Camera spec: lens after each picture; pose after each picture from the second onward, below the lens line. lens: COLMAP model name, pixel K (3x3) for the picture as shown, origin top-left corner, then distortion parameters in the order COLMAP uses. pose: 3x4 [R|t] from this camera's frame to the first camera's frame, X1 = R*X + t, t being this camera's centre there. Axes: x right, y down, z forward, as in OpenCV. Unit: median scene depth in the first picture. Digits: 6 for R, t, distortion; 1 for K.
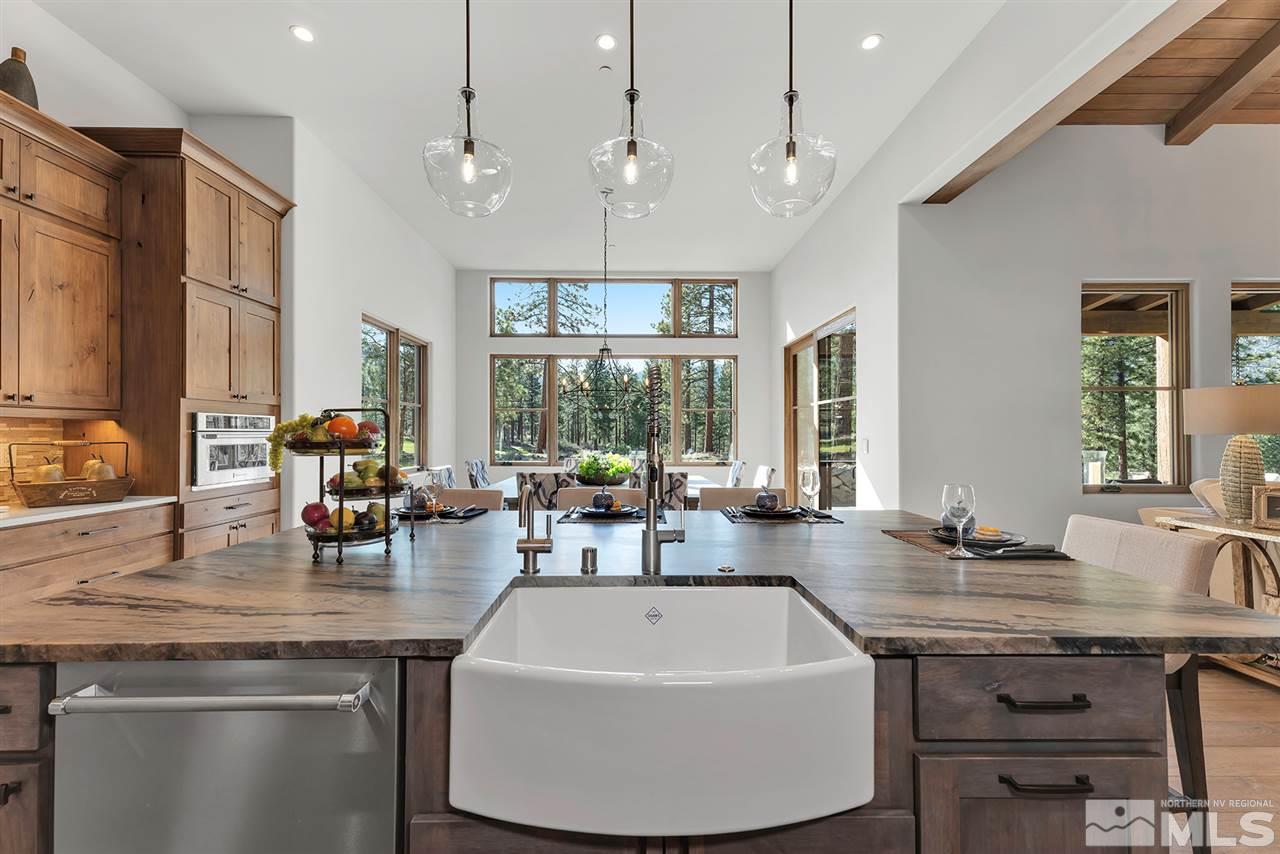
lens RADIAL K [[504.8, 0, 640.0], [0, 504.8, 427.0], [0, 0, 1]] dist [0.000207, 0.000085]
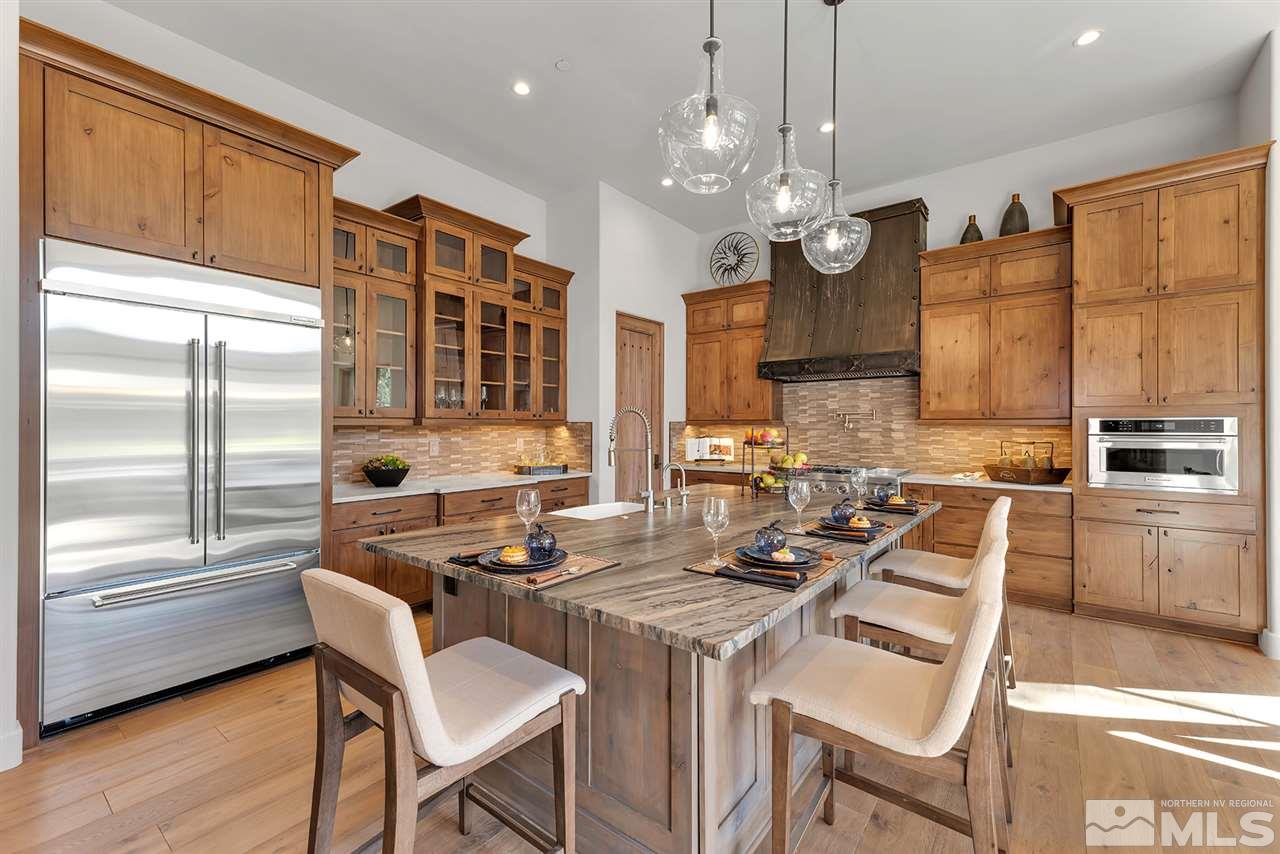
lens RADIAL K [[532.6, 0, 640.0], [0, 532.6, 427.0], [0, 0, 1]] dist [0.000018, 0.000216]
pose [[-0.625925, 0.000350, -0.779883, 0.662567], [0.006364, 0.999969, -0.004659, -0.009307], [0.779858, -0.007879, -0.625907, 0.885947]]
